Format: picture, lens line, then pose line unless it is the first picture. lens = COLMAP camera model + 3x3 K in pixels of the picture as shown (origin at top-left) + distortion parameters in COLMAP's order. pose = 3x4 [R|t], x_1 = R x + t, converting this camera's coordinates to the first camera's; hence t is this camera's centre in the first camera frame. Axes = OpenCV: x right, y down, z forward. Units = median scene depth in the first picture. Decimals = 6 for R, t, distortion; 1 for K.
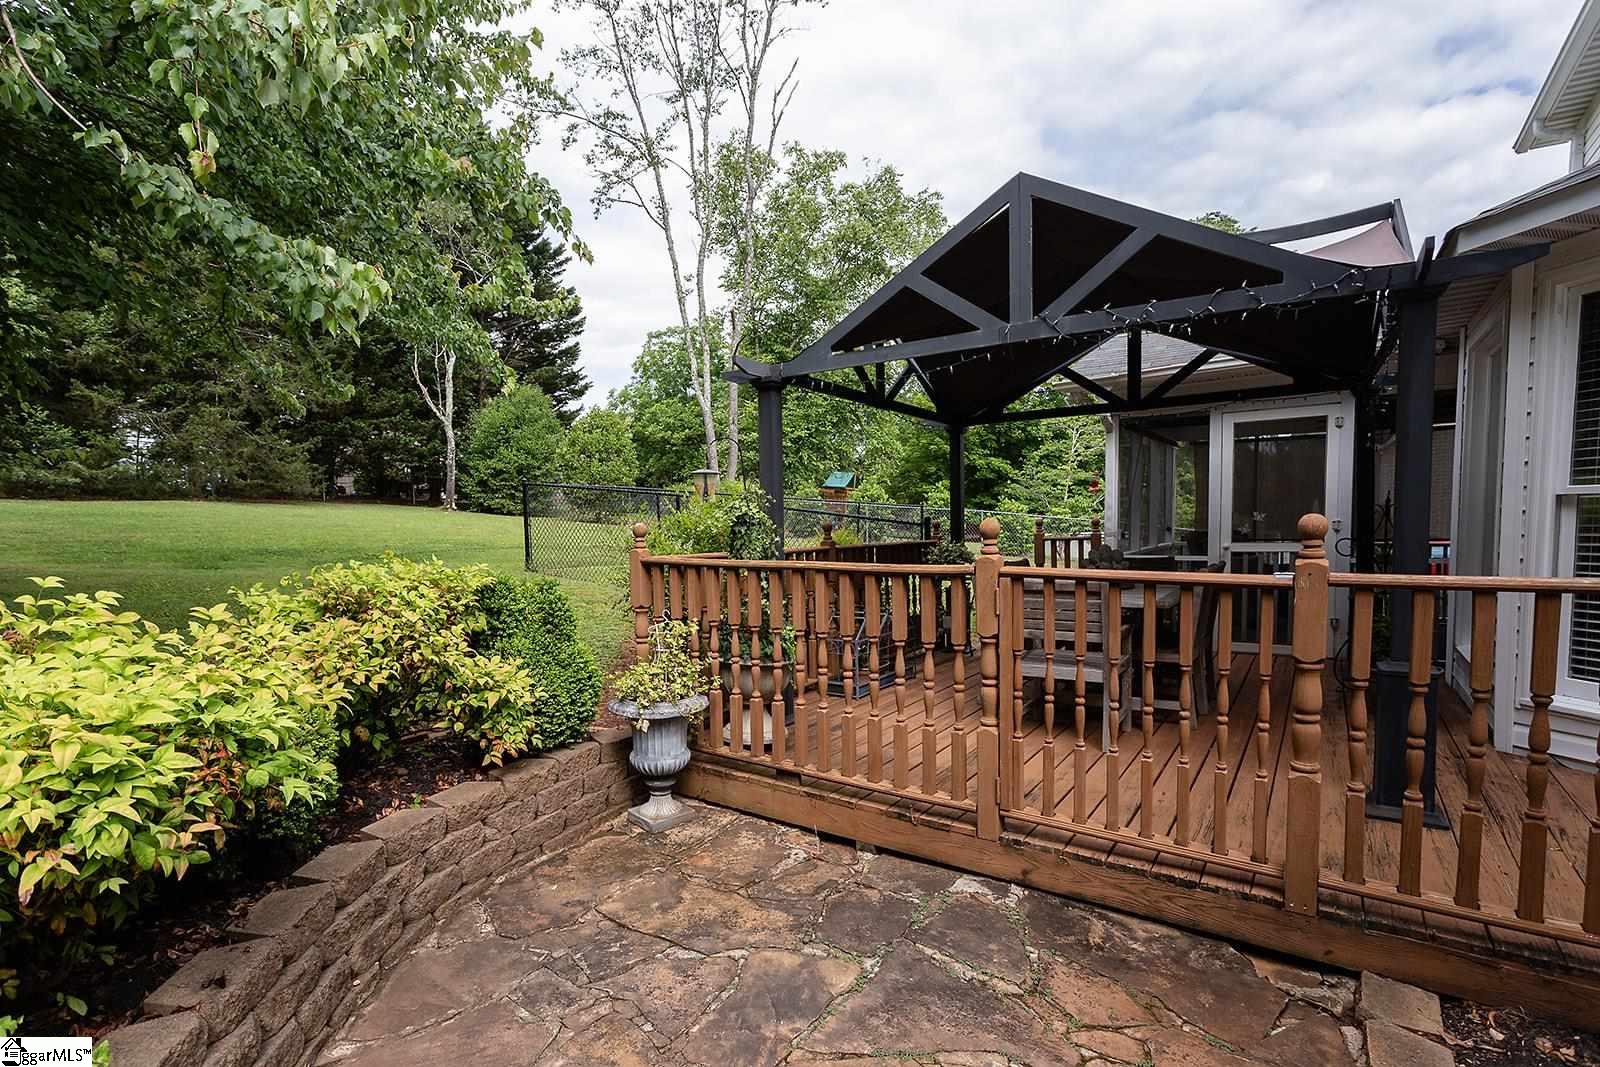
lens RADIAL K [[759.0, 0, 803.1], [0, 759.0, 556.7], [0, 0, 1]] dist [0.002408, 0.001993]
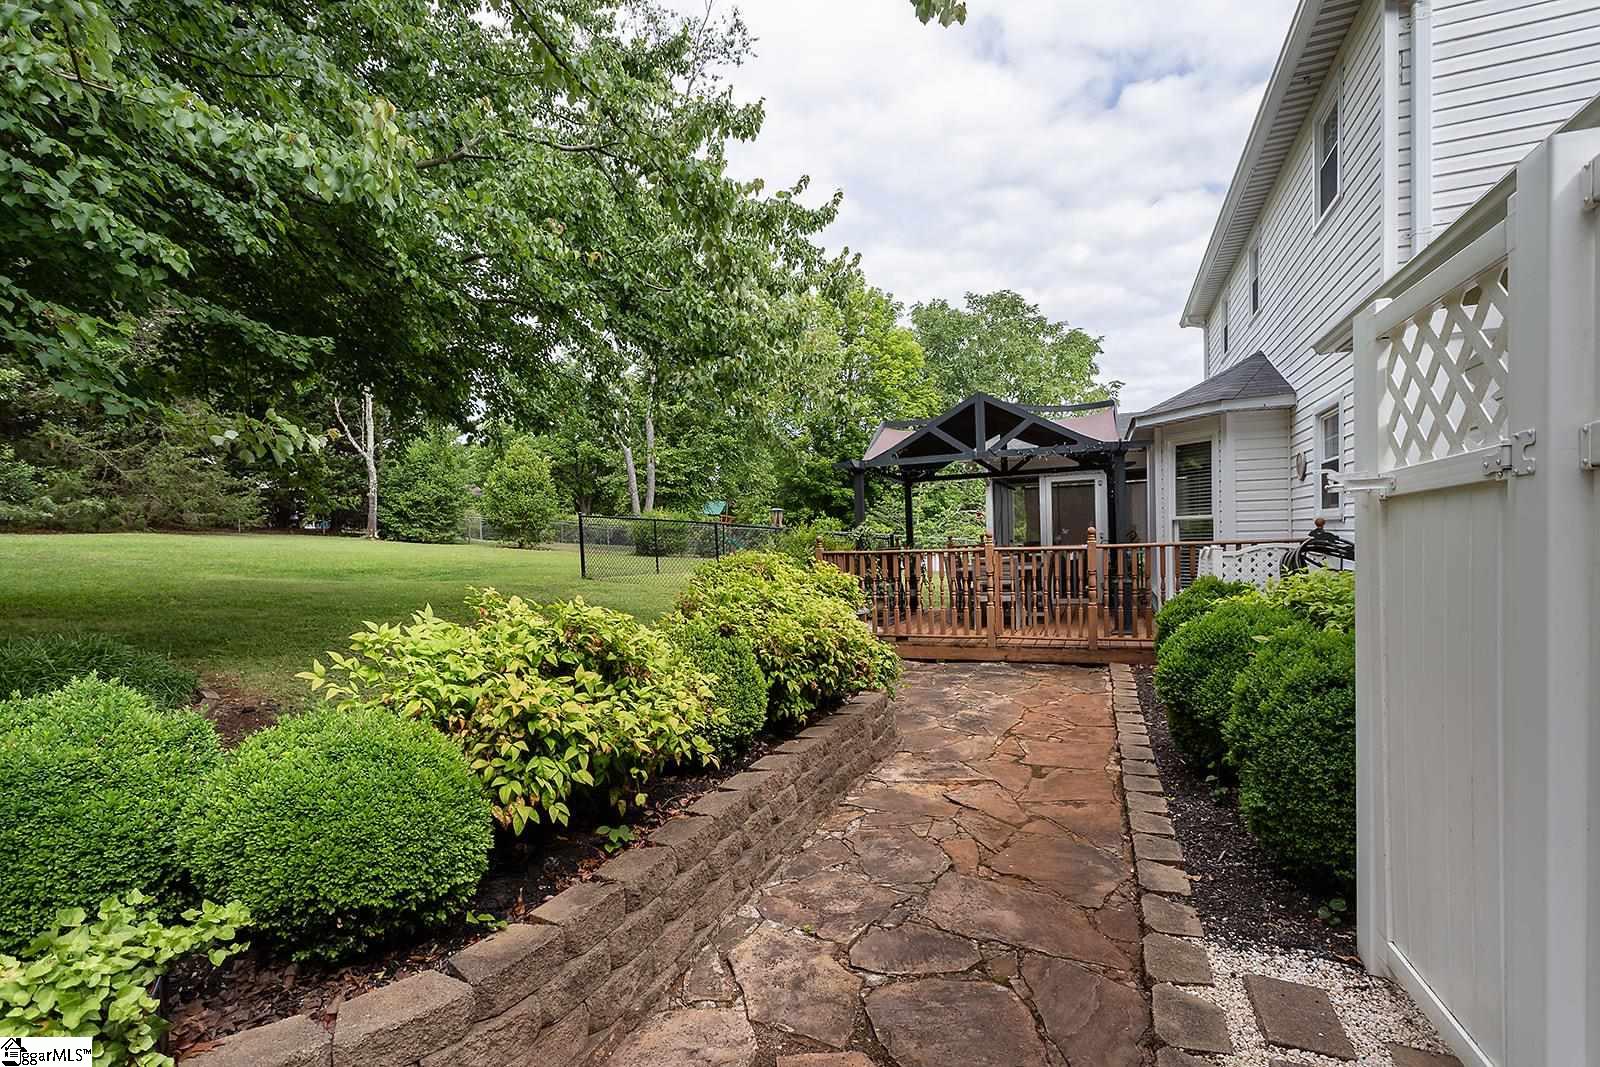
lens RADIAL K [[759.0, 0, 798.8], [0, 759.0, 540.3], [0, 0, 1]] dist [0.002408, 0.001993]
pose [[0.974386, -0.015331, 0.224357, -0.136443], [0.027798, 0.998233, -0.052514, 0.014742], [-0.223156, 0.057405, 0.973091, -0.199881]]
